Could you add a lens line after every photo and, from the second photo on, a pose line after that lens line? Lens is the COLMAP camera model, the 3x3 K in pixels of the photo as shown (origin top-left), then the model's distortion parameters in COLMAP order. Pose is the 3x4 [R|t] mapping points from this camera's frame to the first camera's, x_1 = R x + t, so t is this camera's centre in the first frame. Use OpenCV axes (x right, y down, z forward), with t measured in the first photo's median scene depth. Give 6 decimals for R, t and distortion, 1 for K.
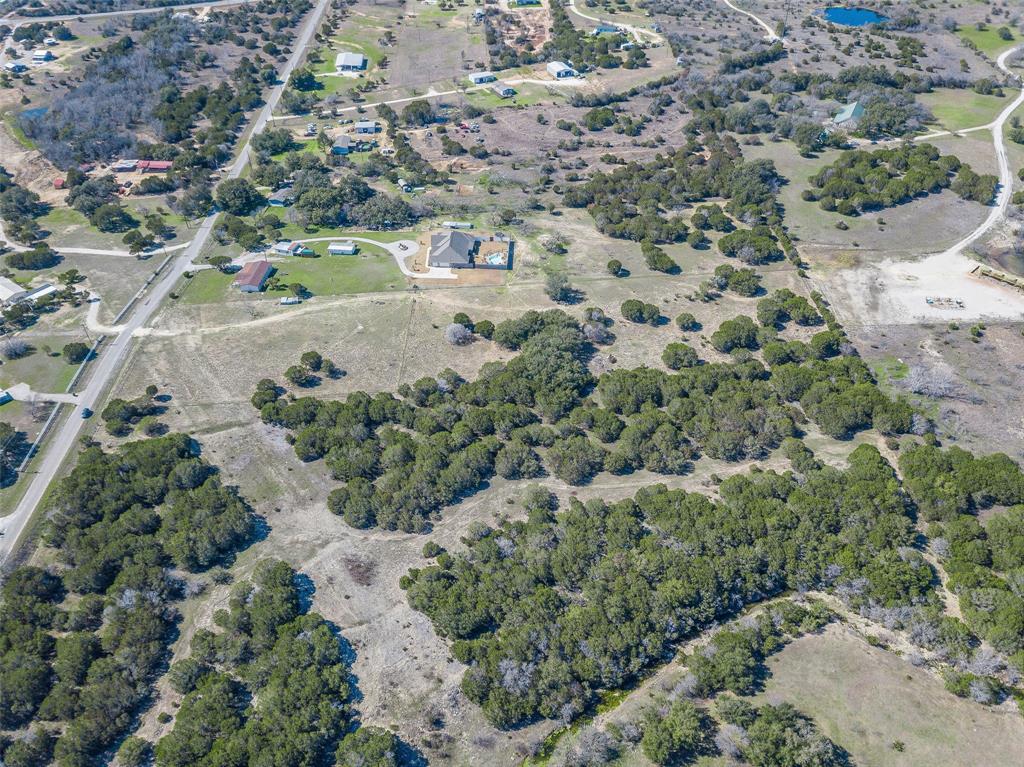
lens RADIAL K [[780.0, 0, 512.0], [0, 780.0, 383.5], [0, 0, 1]] dist [0.005776, -0.002985]
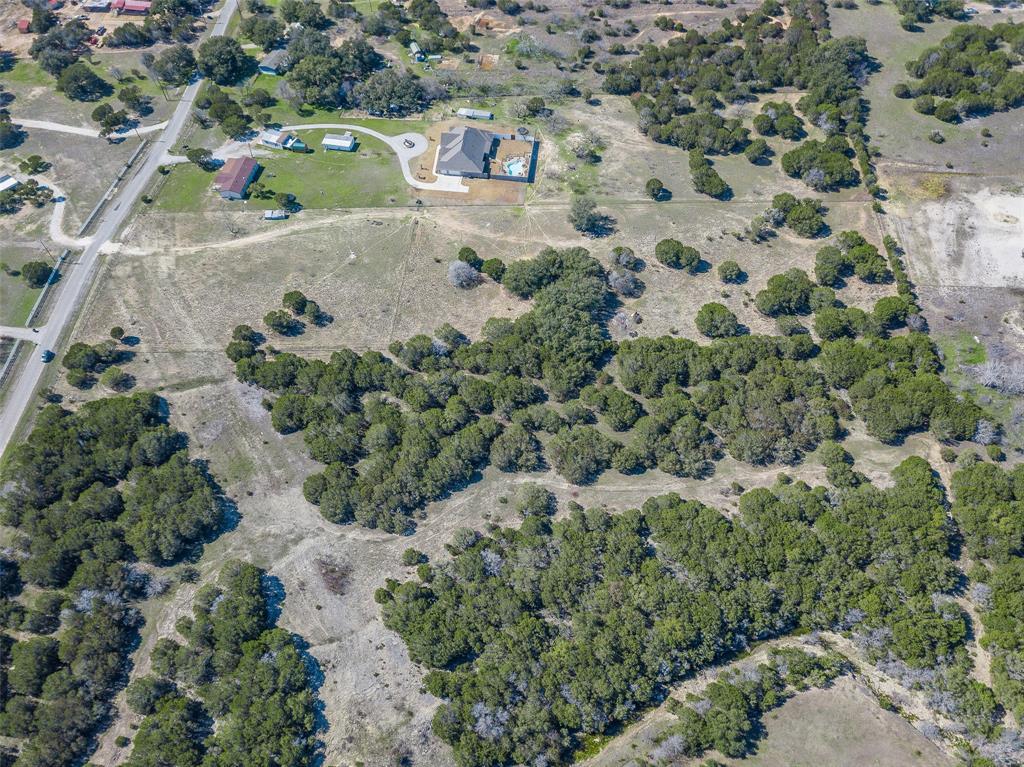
lens RADIAL K [[780.0, 0, 512.0], [0, 780.0, 383.5], [0, 0, 1]] dist [0.005776, -0.002985]
pose [[0.997117, 0.062447, -0.043114, 0.034767], [-0.049444, 0.965640, 0.255136, -0.192220], [0.057565, -0.252269, 0.965944, 0.149214]]
